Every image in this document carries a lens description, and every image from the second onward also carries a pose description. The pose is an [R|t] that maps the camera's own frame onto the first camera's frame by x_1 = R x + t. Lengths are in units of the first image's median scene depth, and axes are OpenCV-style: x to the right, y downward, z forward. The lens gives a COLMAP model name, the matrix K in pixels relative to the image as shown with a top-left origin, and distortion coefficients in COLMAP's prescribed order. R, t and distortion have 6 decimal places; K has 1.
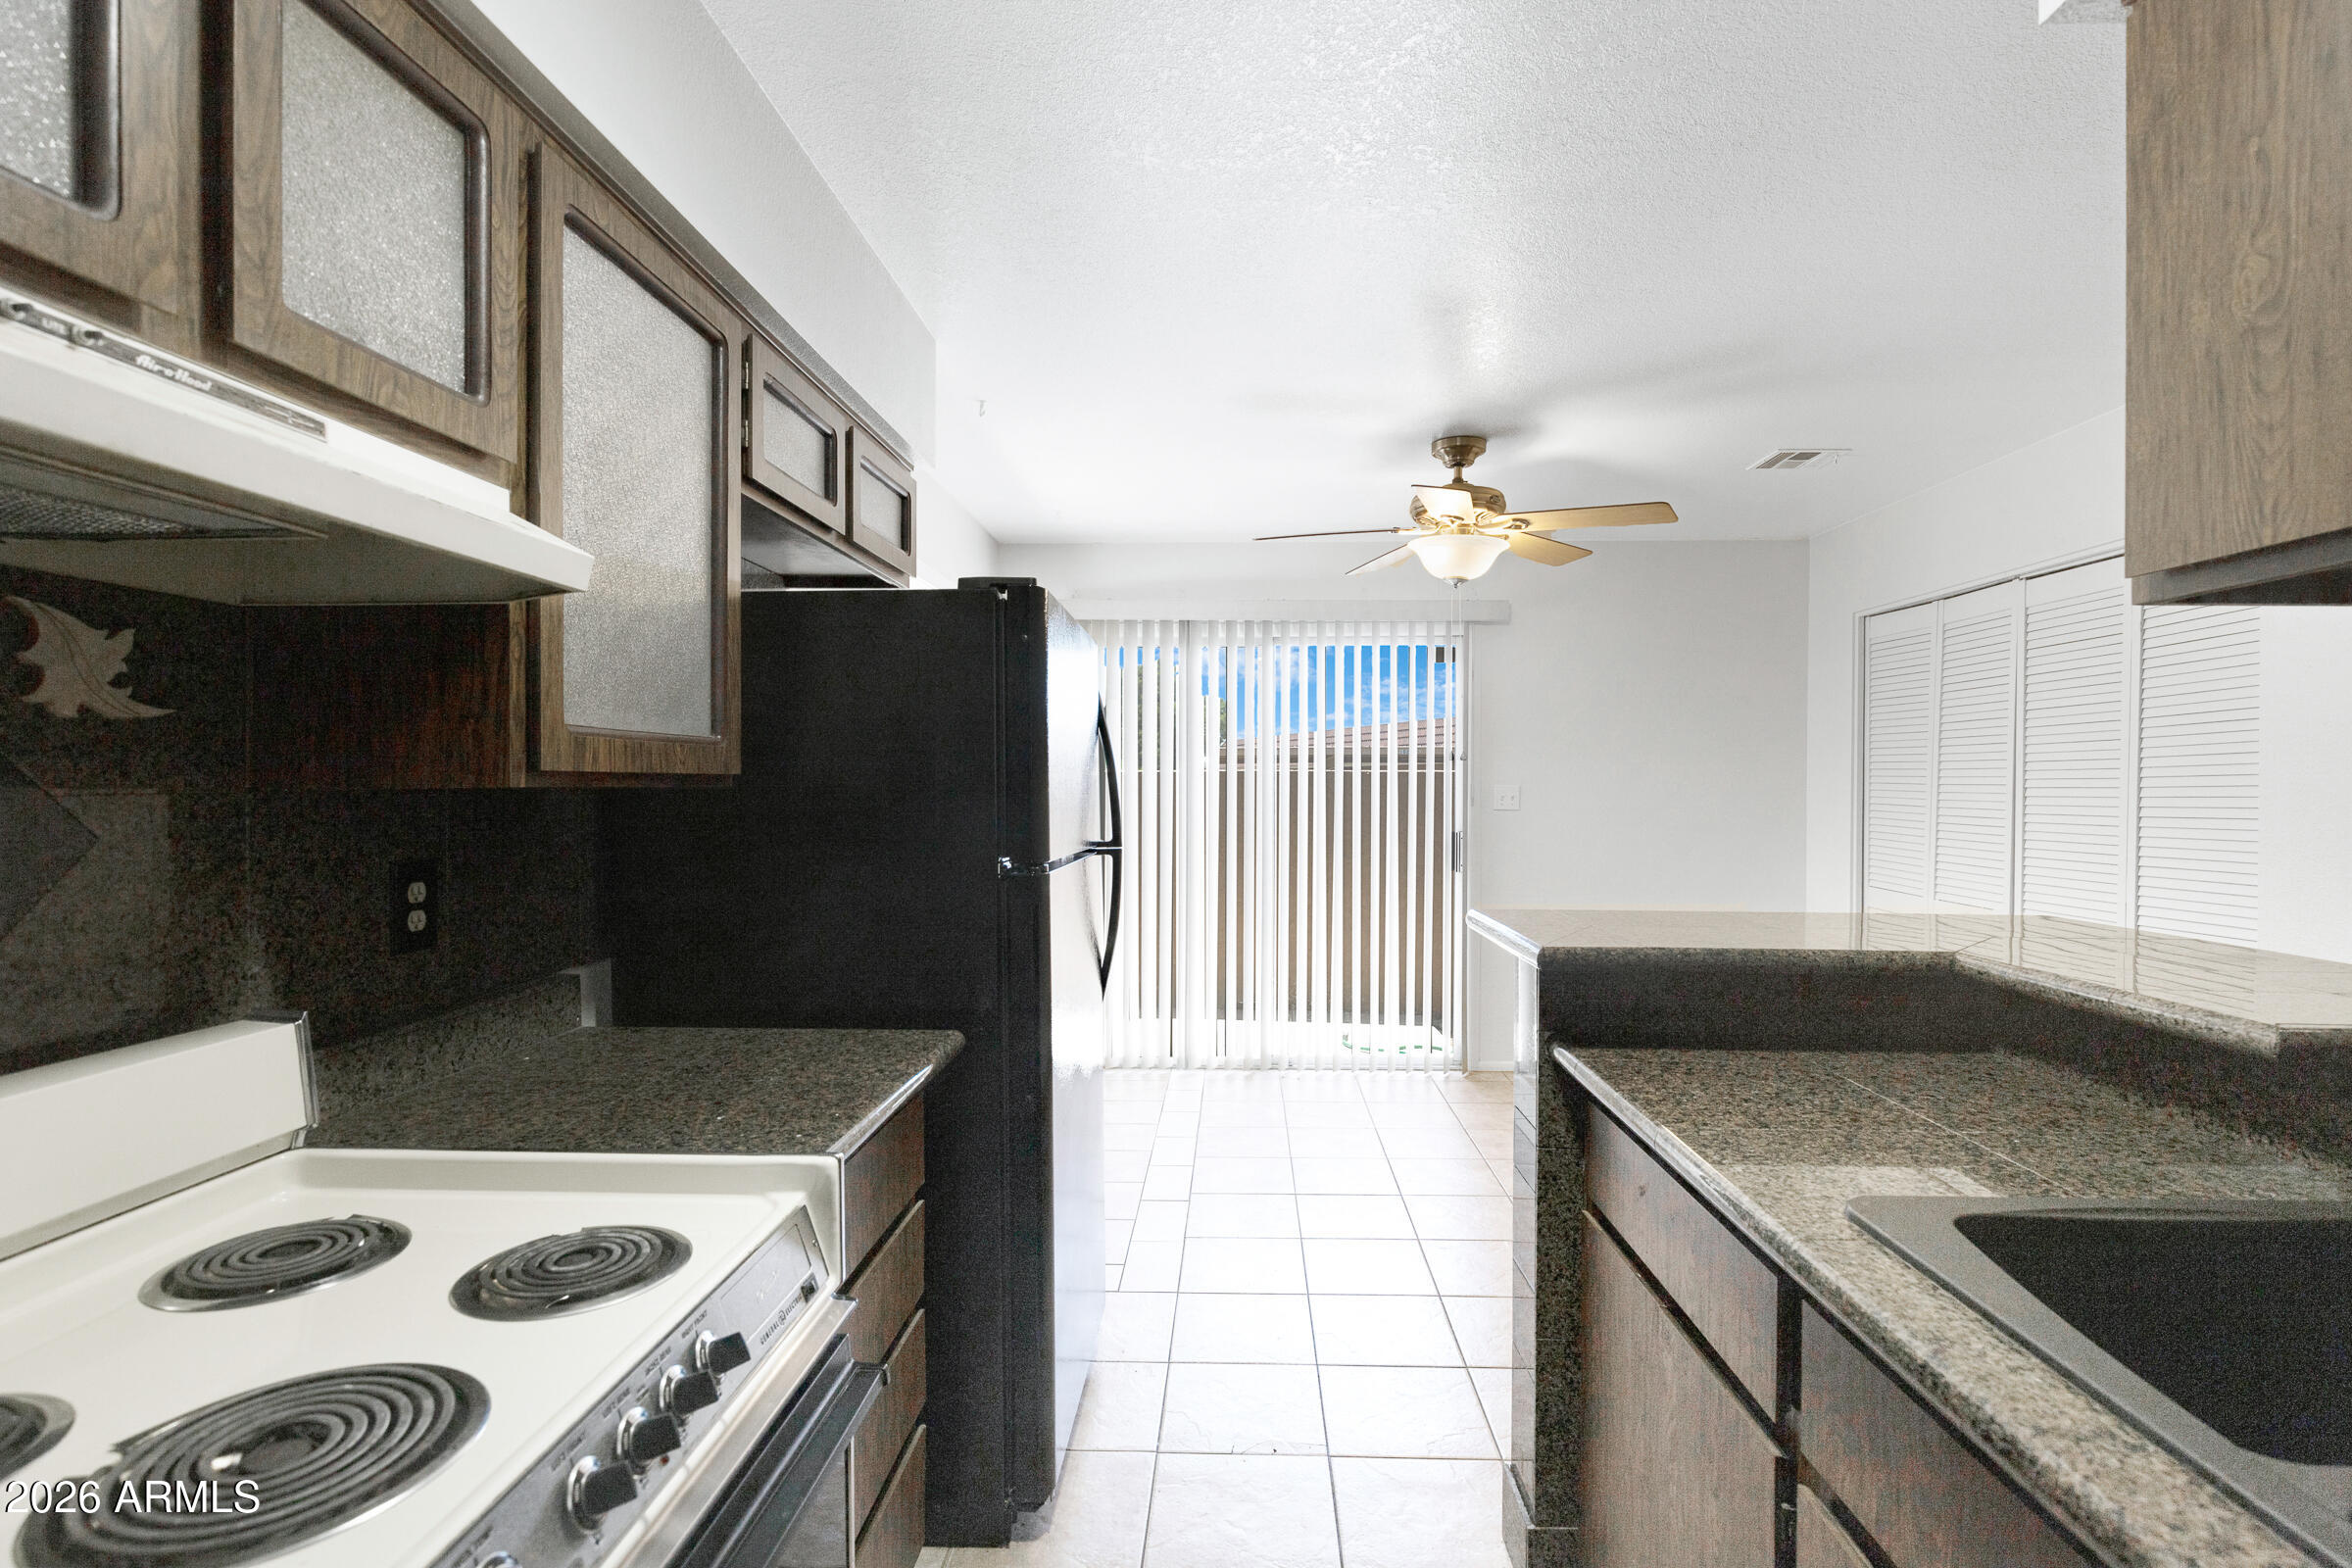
lens RADIAL K [[1089.9, 0, 1111.6], [0, 1089.9, 793.4], [0, 0, 1]] dist [-0.002679, 0.000157]
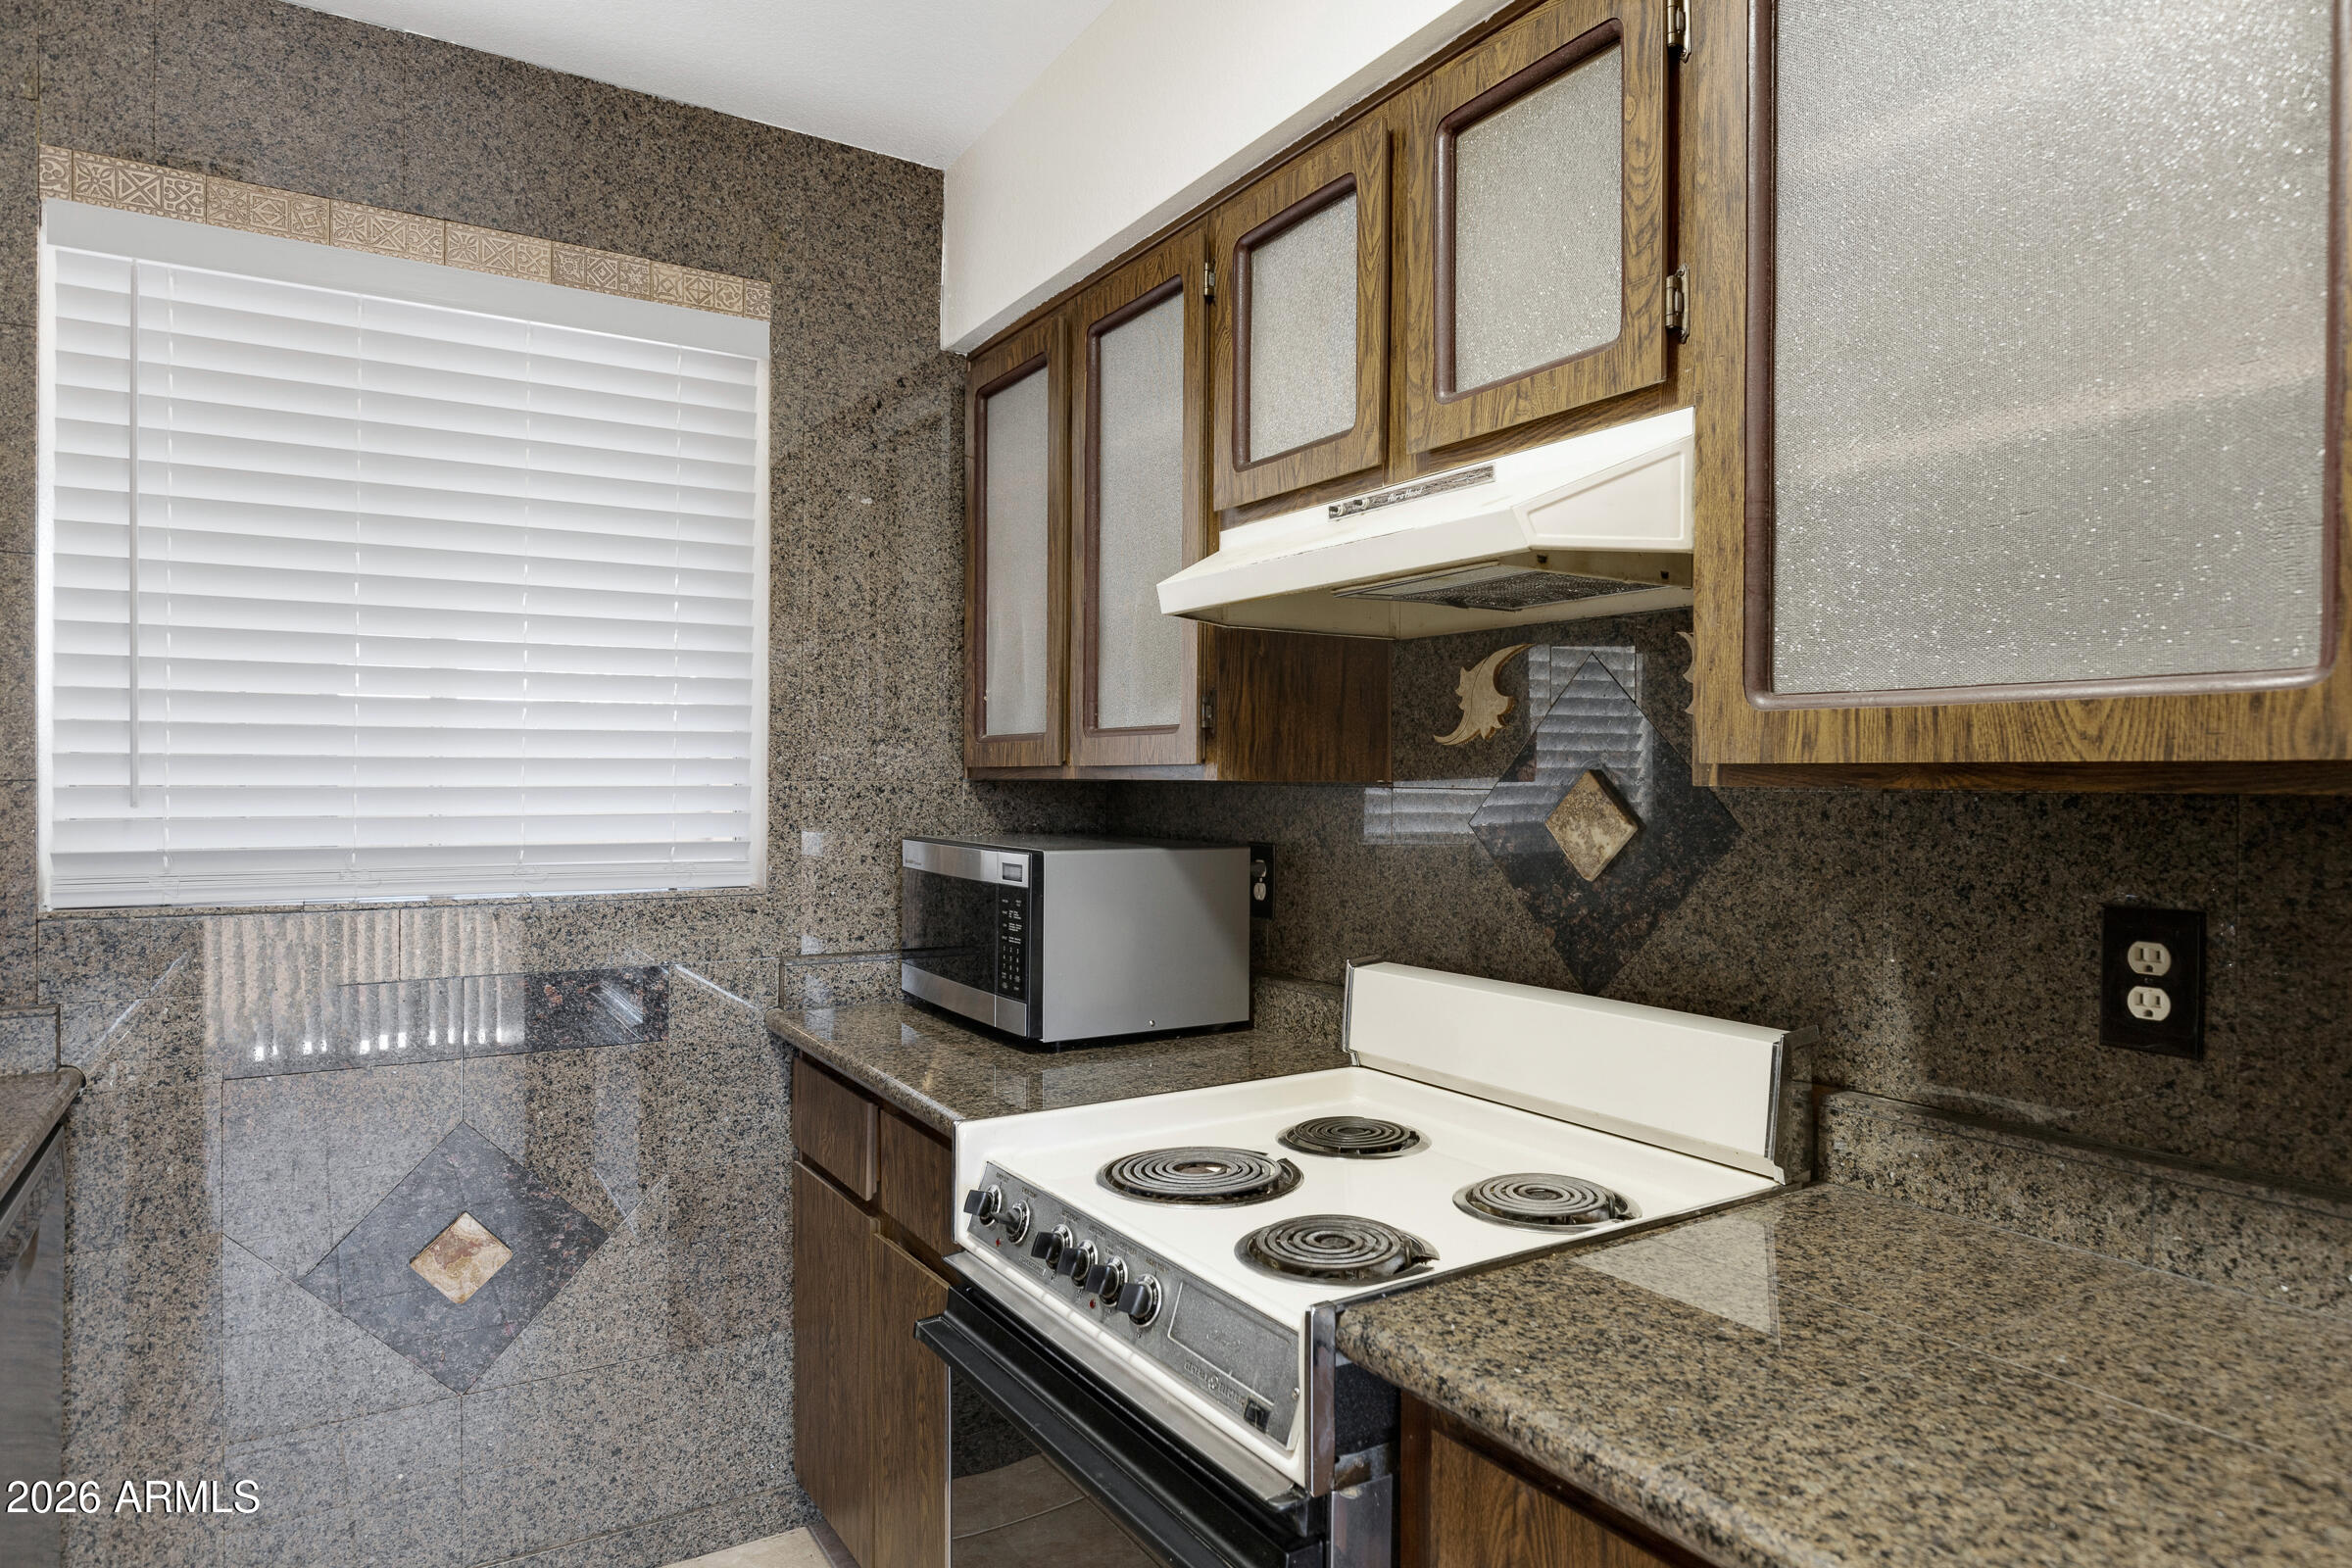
lens RADIAL K [[1388.4, 0, 1205.3], [0, 1388.4, 781.7], [0, 0, 1]] dist [-0.023253, 0.008196]
pose [[-0.771744, -0.002284, -0.635930, 0.332479], [-0.013253, 0.999834, 0.012492, -0.015975], [0.635796, 0.018069, -0.771646, 1.469532]]
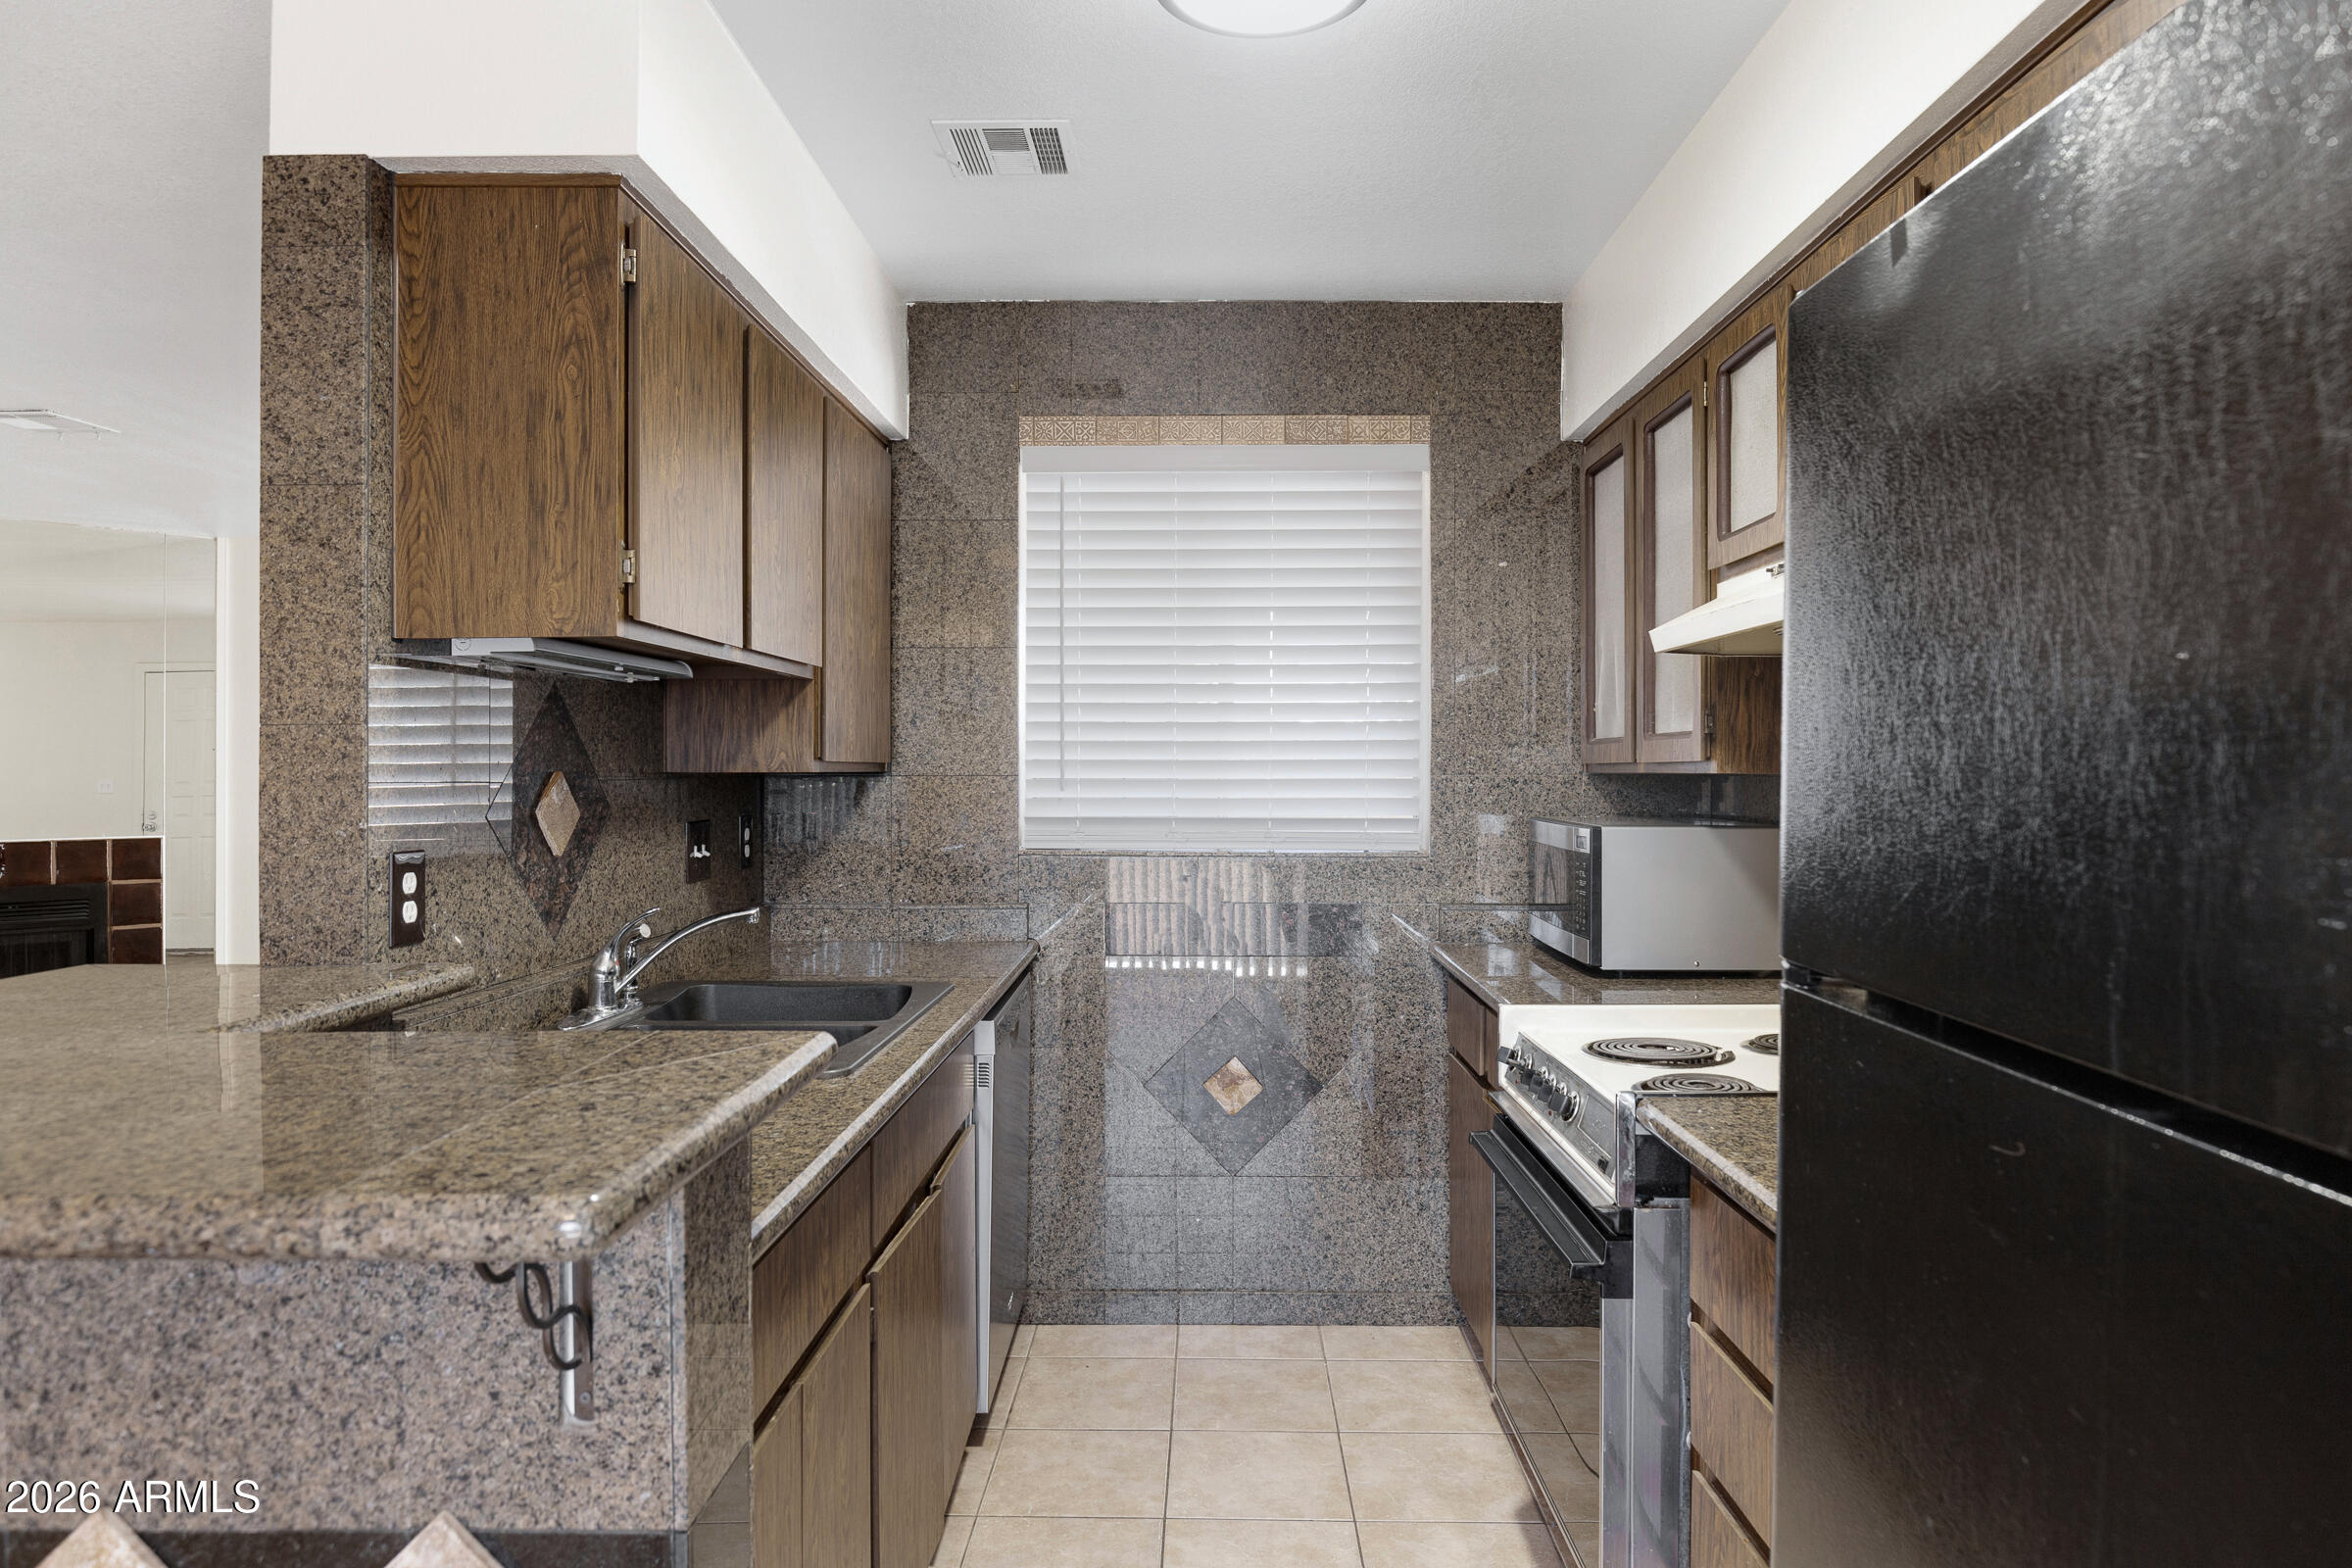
lens RADIAL K [[1388.4, 0, 1180.3], [0, 1388.4, 756.1], [0, 0, 1]] dist [-0.023253, 0.008196]
pose [[-0.995046, -0.002253, -0.099387, 0.321981], [-0.002392, 0.999996, 0.001282, -0.023128], [0.099384, 0.001513, -0.995048, 2.130946]]
